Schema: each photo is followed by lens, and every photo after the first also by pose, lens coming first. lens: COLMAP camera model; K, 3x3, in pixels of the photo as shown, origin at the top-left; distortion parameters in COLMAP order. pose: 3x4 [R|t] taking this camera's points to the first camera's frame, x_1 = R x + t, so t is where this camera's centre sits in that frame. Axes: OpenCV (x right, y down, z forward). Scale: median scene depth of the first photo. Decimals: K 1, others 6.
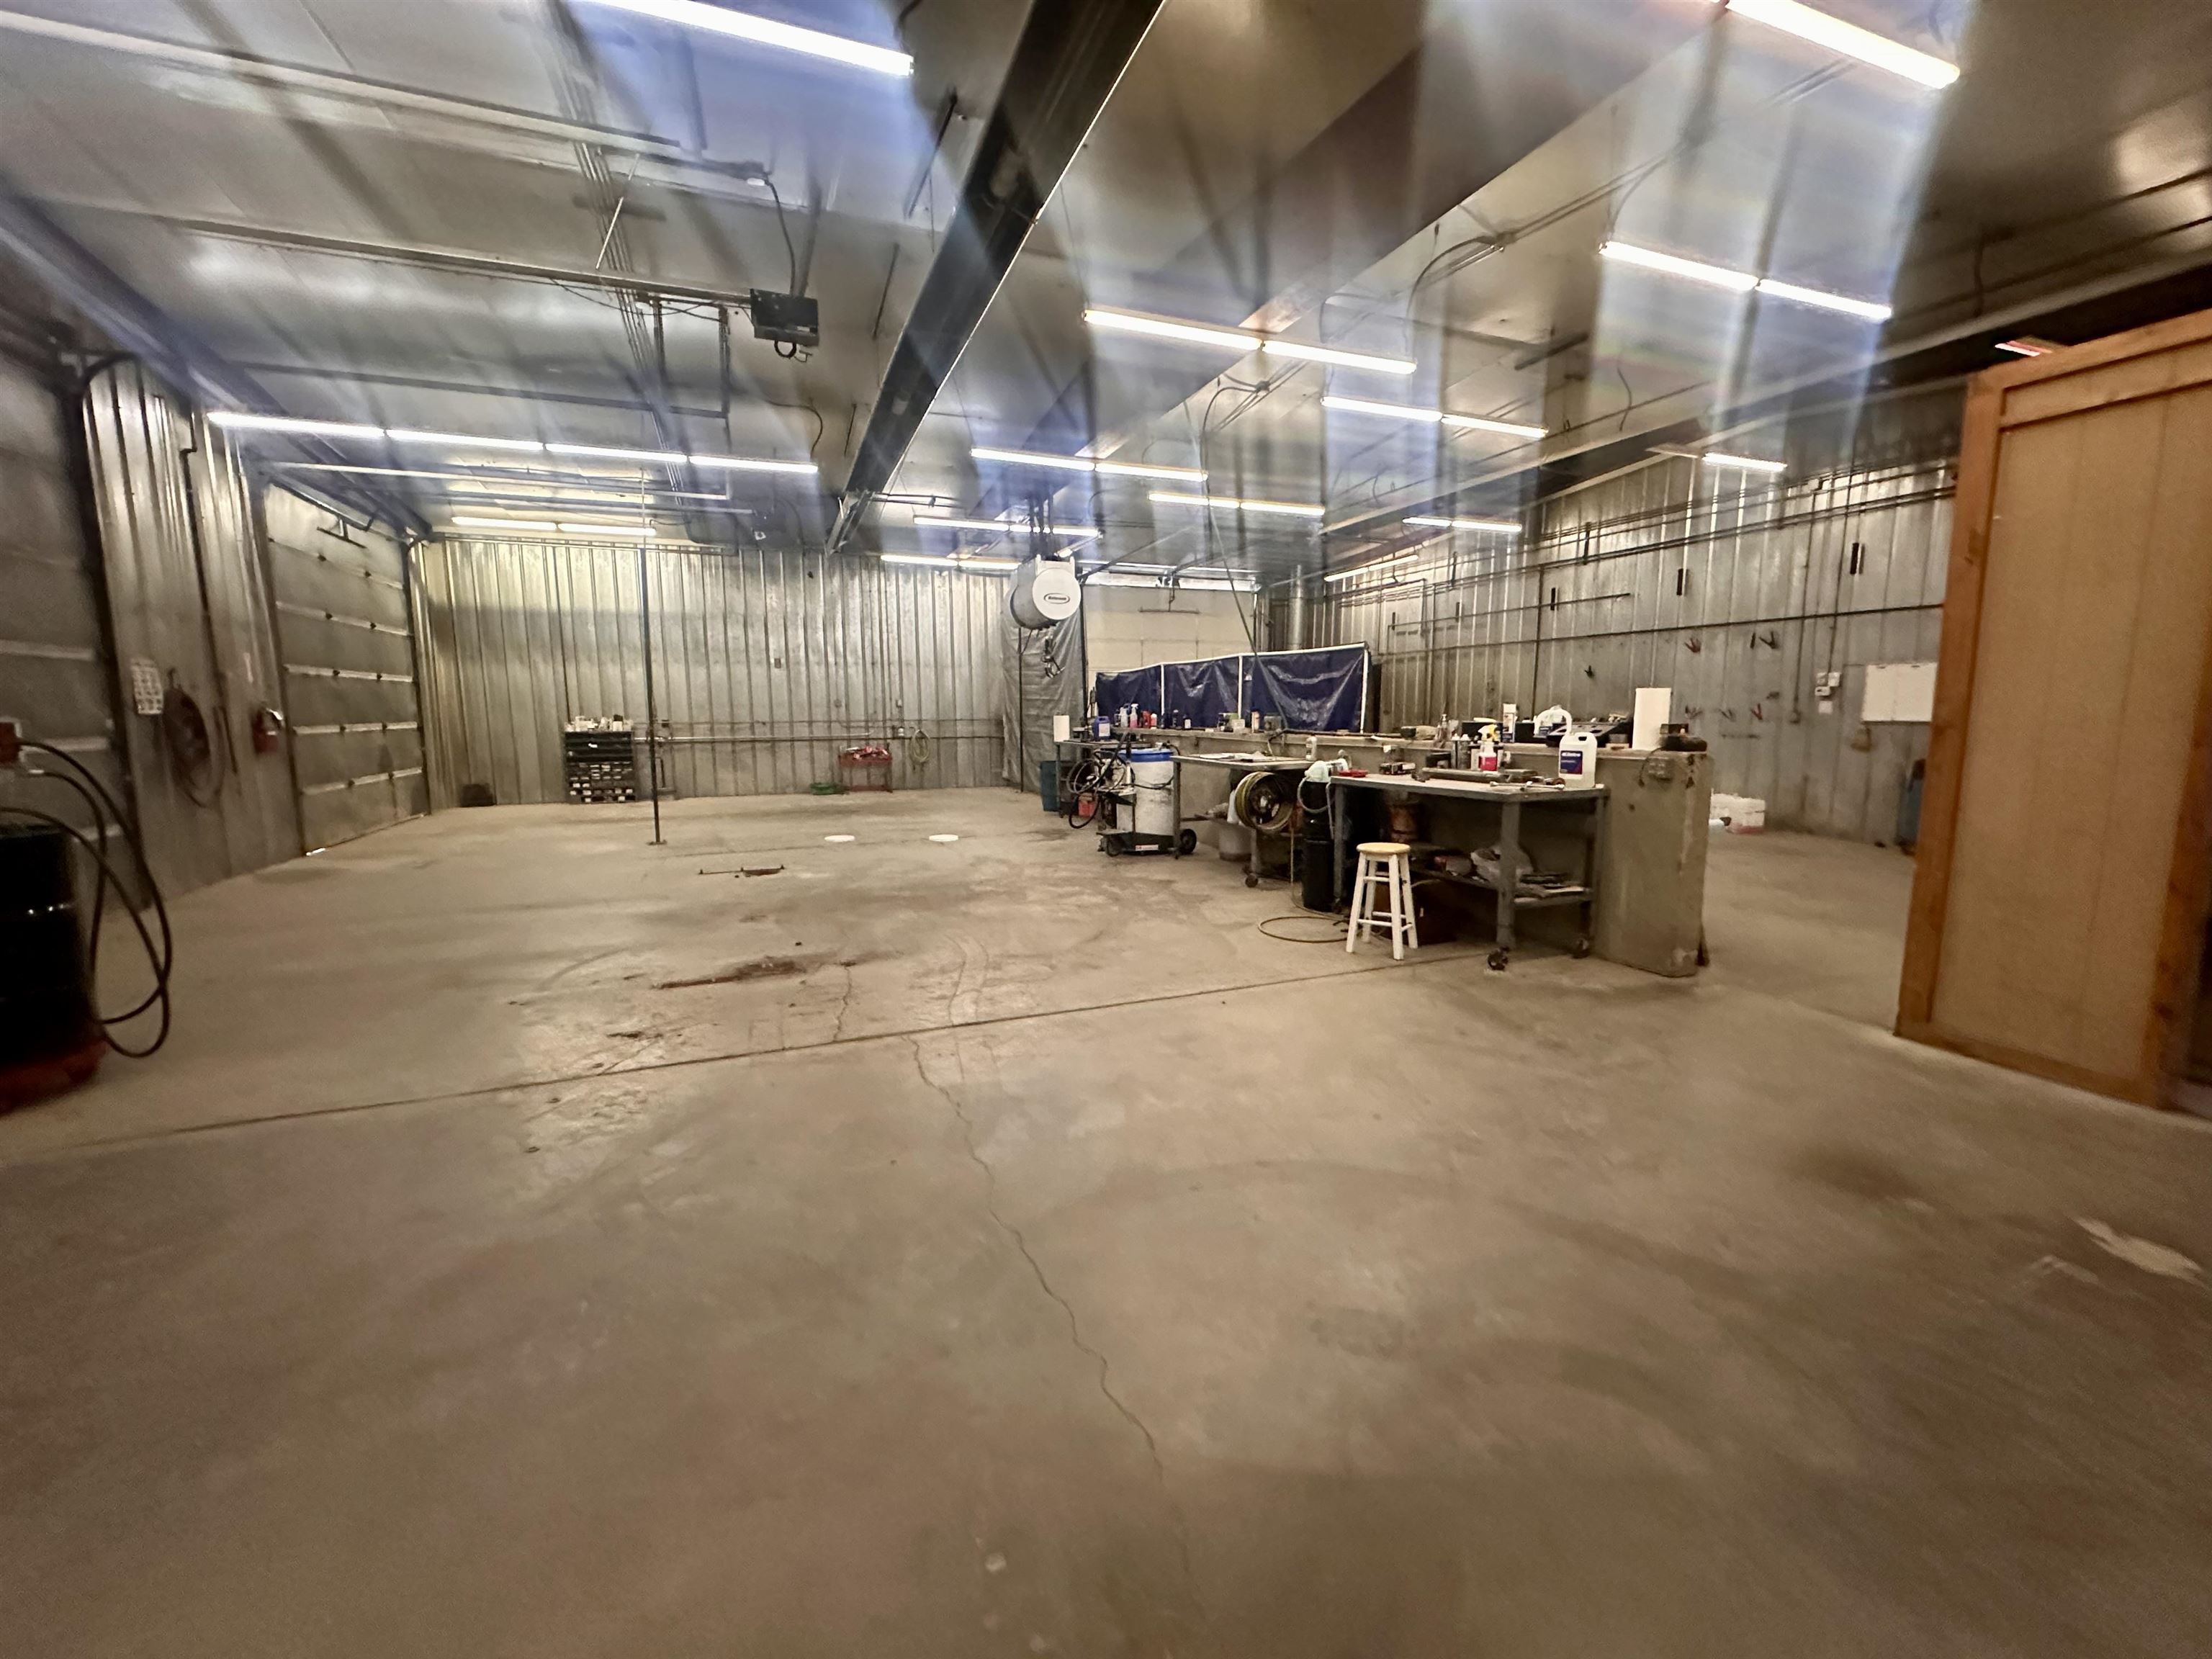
lens RADIAL K [[888.2, 0, 1105.2], [0, 888.2, 829.1], [0, 0, 1]] dist [0.002285, -0.000215]
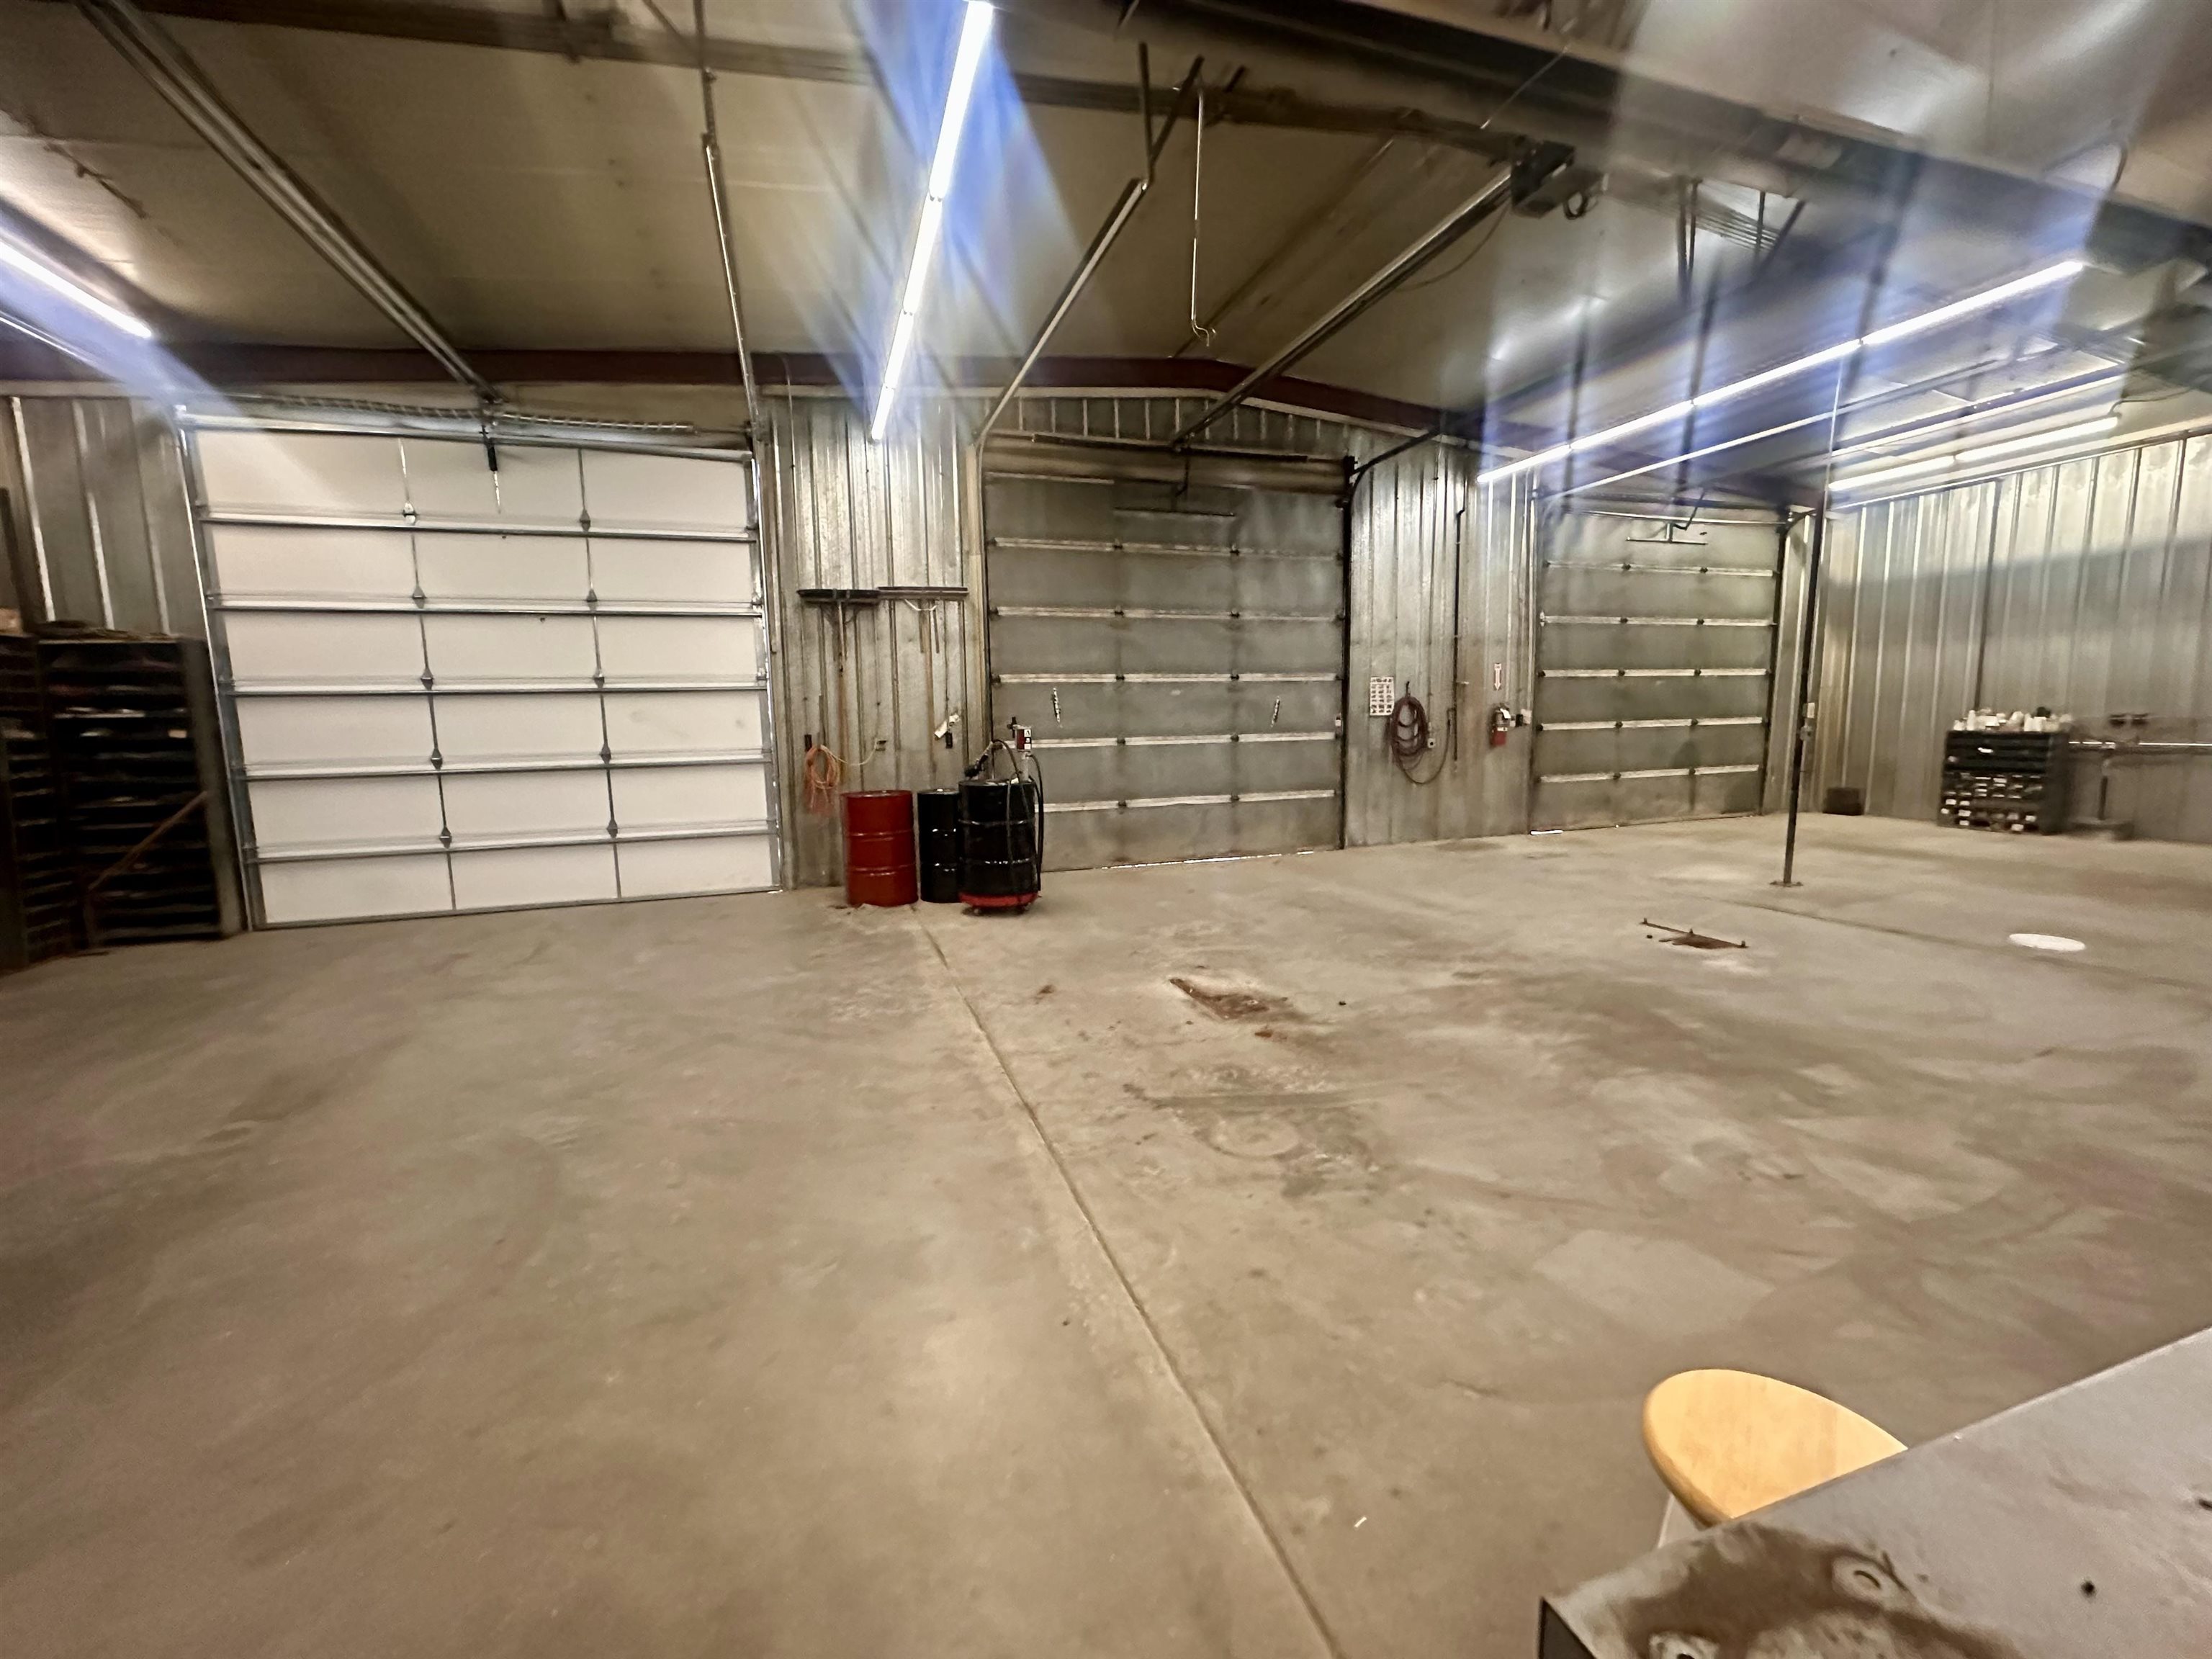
lens RADIAL K [[888.2, 0, 1105.0], [0, 888.2, 828.7], [0, 0, 1]] dist [0.002285, -0.000215]
pose [[-0.052168, 0.132848, -0.989763, 0.247682], [-0.114190, 0.983818, 0.138069, -0.063903], [0.992088, 0.120223, -0.036154, 0.418163]]
